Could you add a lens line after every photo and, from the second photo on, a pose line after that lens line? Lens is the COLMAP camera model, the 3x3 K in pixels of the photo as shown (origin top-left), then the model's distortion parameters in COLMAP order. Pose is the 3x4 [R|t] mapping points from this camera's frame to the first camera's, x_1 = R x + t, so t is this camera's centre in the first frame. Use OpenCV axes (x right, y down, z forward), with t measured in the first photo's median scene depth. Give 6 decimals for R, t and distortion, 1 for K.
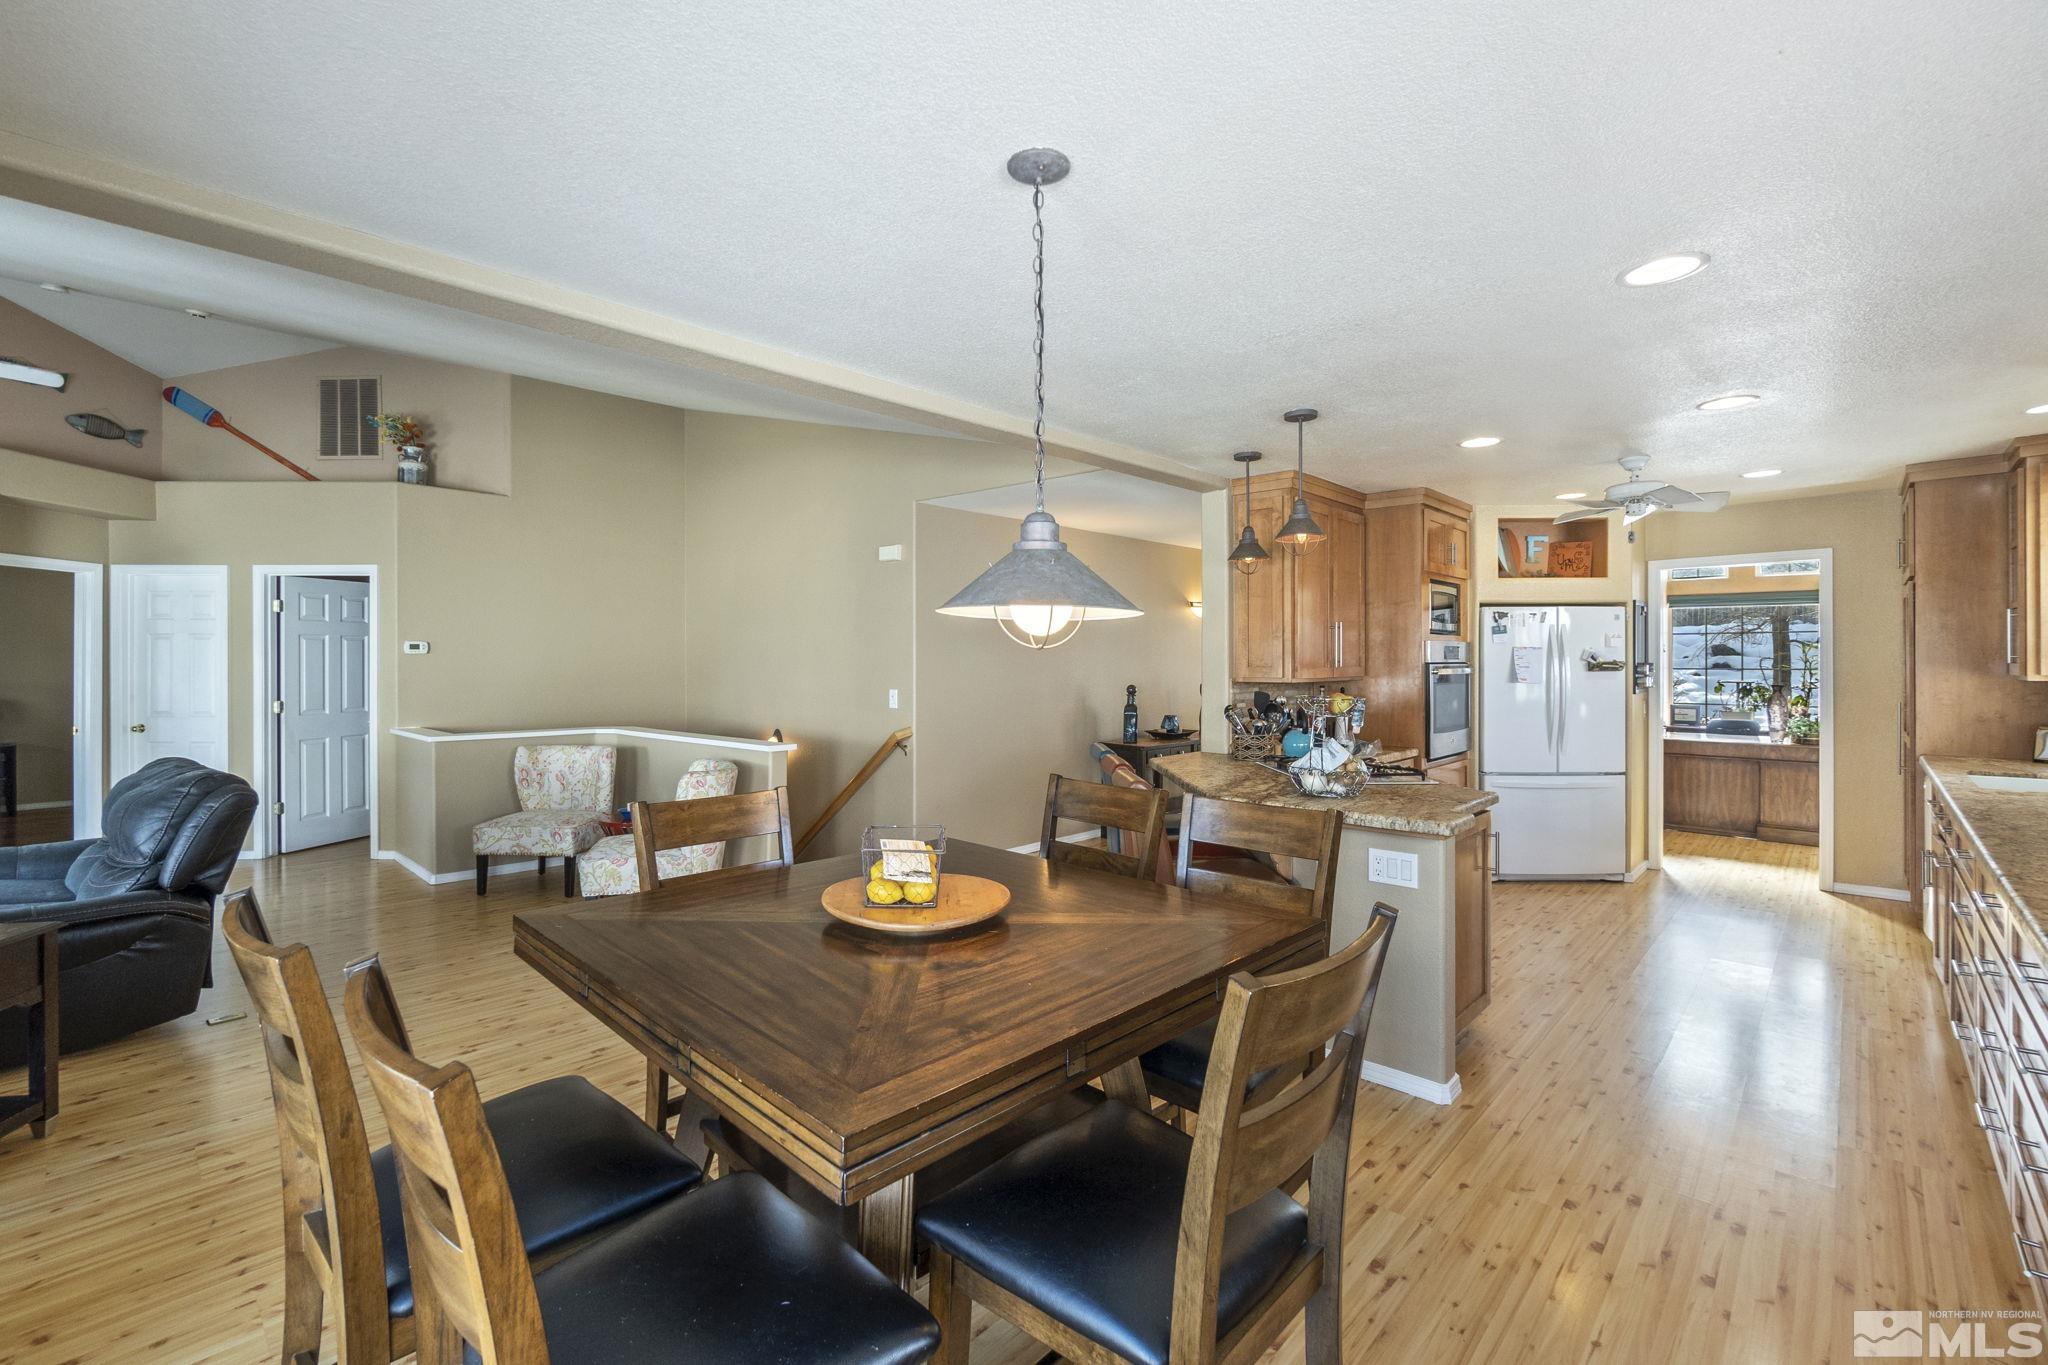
lens RADIAL K [[872.7, 0, 1011.1], [0, 872.7, 666.6], [0, 0, 1]] dist [-0.010493, 0.003953]
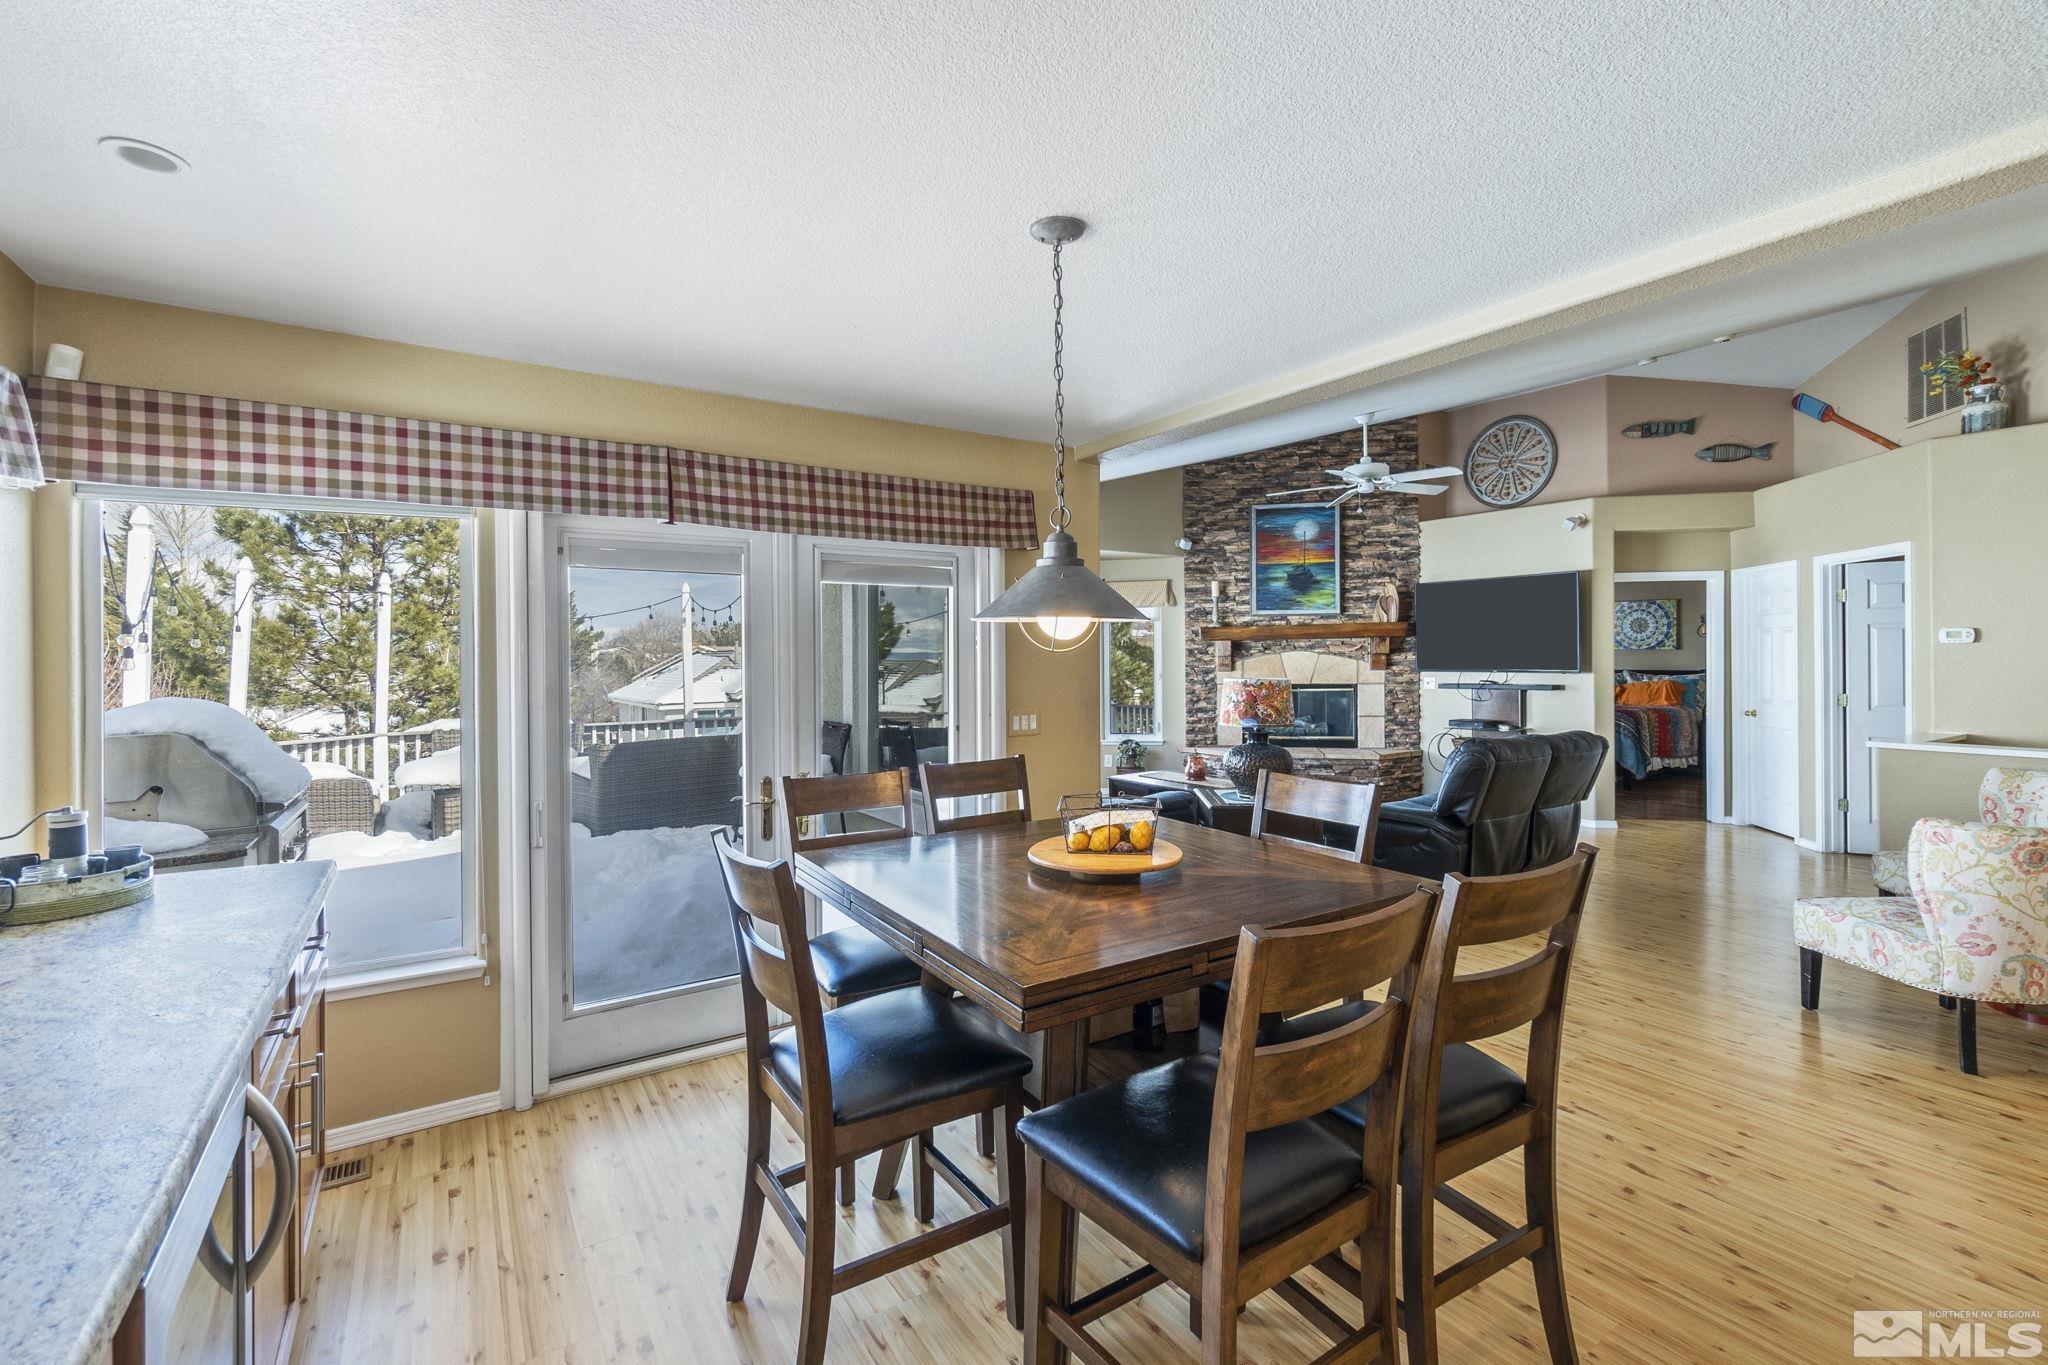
lens RADIAL K [[872.7, 0, 1009.5], [0, 872.7, 661.3], [0, 0, 1]] dist [-0.010493, 0.003953]
pose [[-0.226462, 0.007414, -0.973992, 0.338493], [0.002258, 0.999972, 0.007086, -0.005541], [0.974017, -0.000595, -0.226472, 0.341022]]
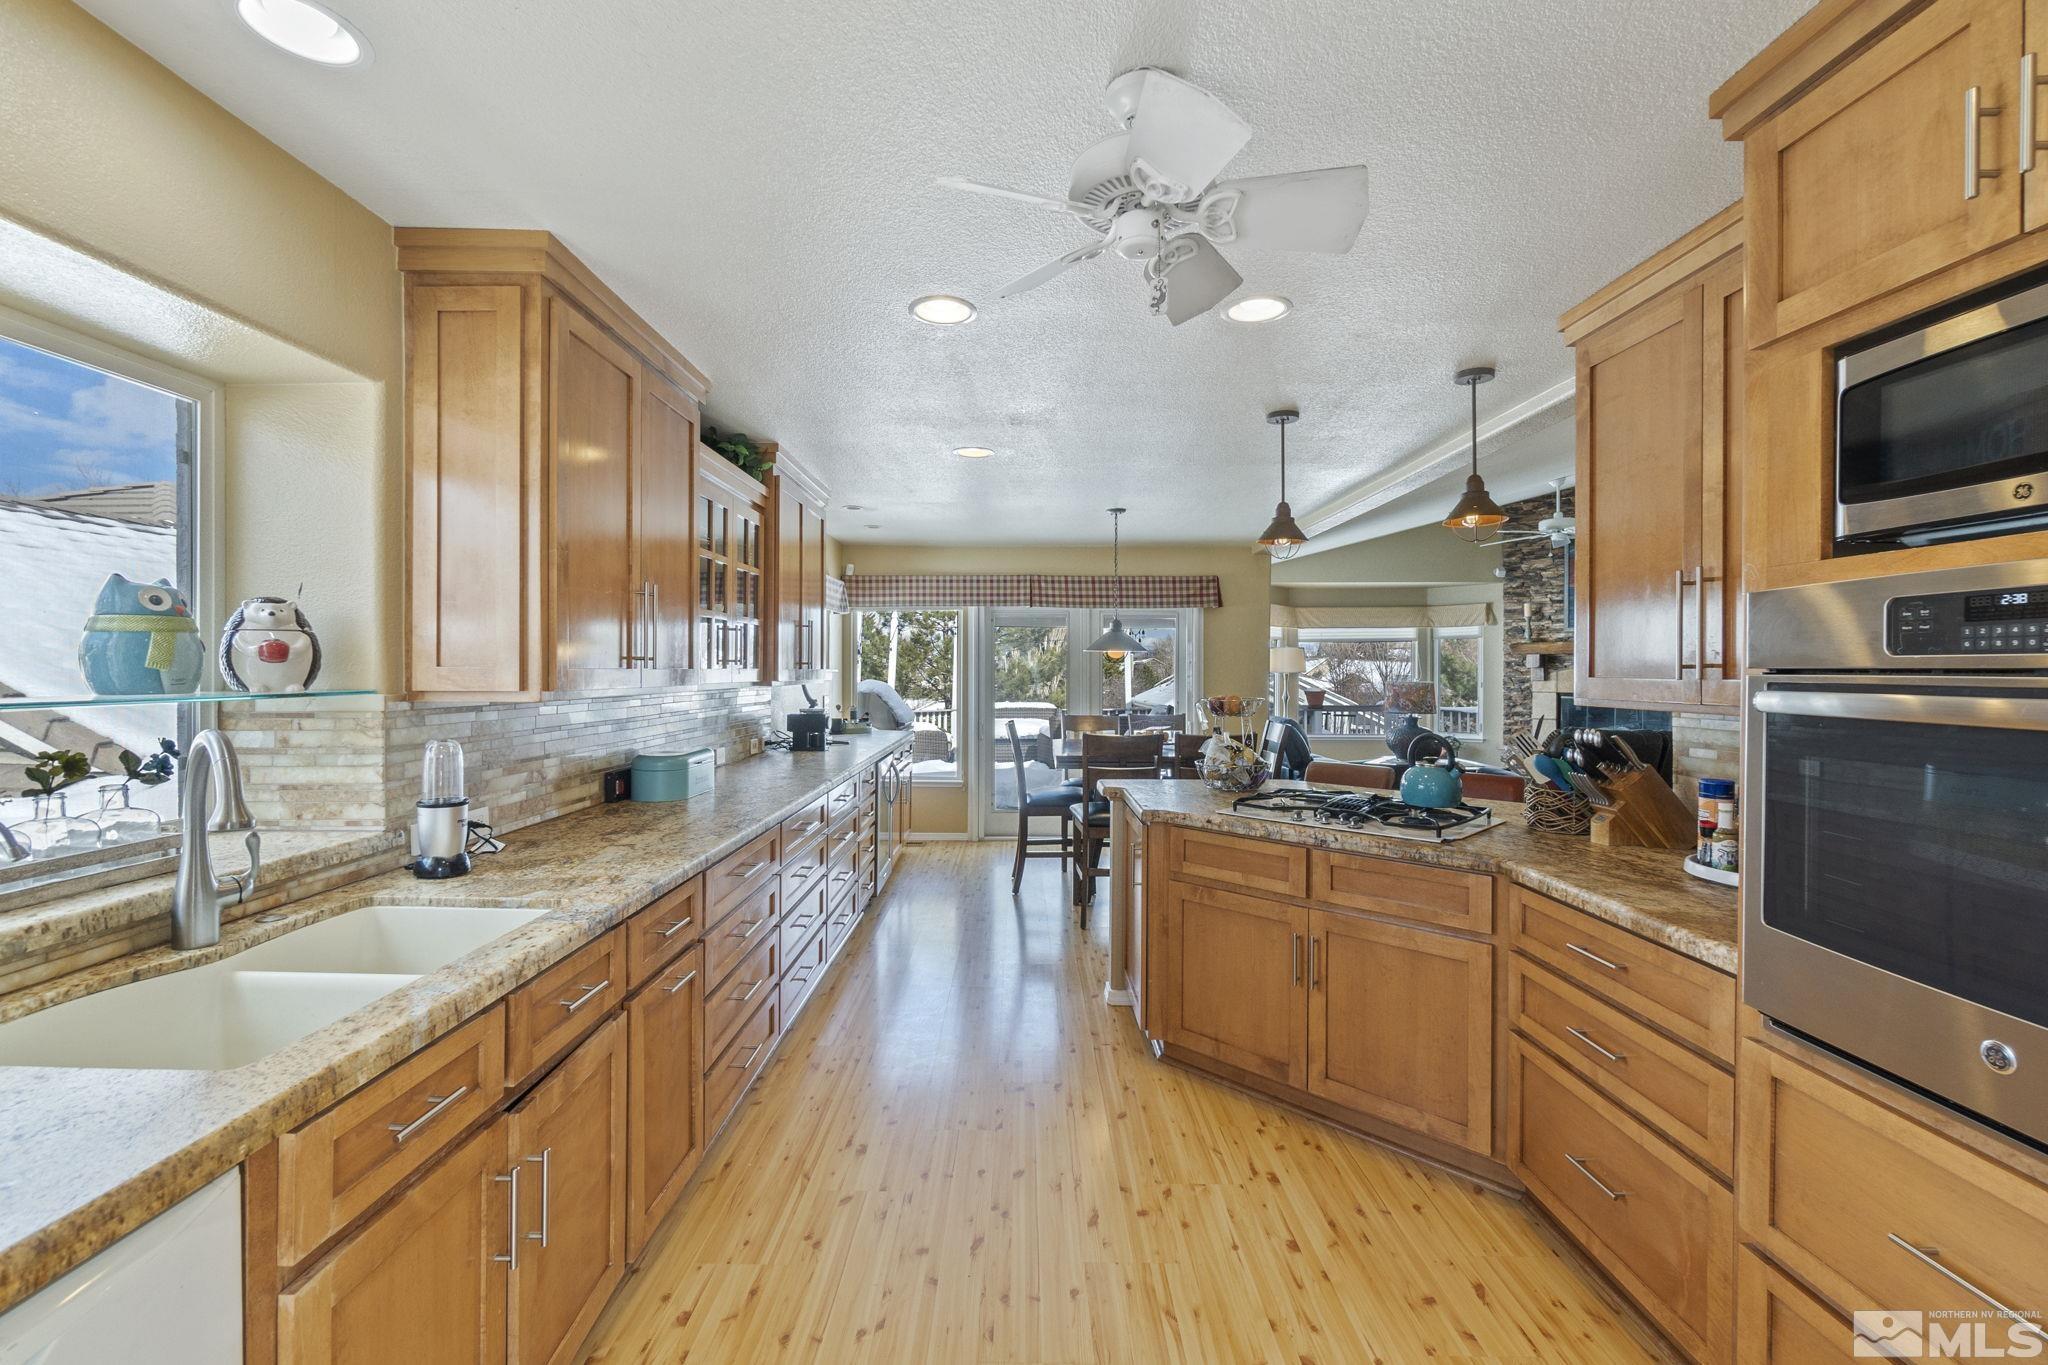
lens RADIAL K [[872.7, 0, 1012.5], [0, 872.7, 676.0], [0, 0, 1]] dist [-0.010493, 0.003953]
pose [[-0.728295, 0.005073, -0.685244, 0.741737], [-0.005524, 0.999897, 0.013274, -0.003885], [0.685241, 0.013452, -0.728192, 0.906525]]
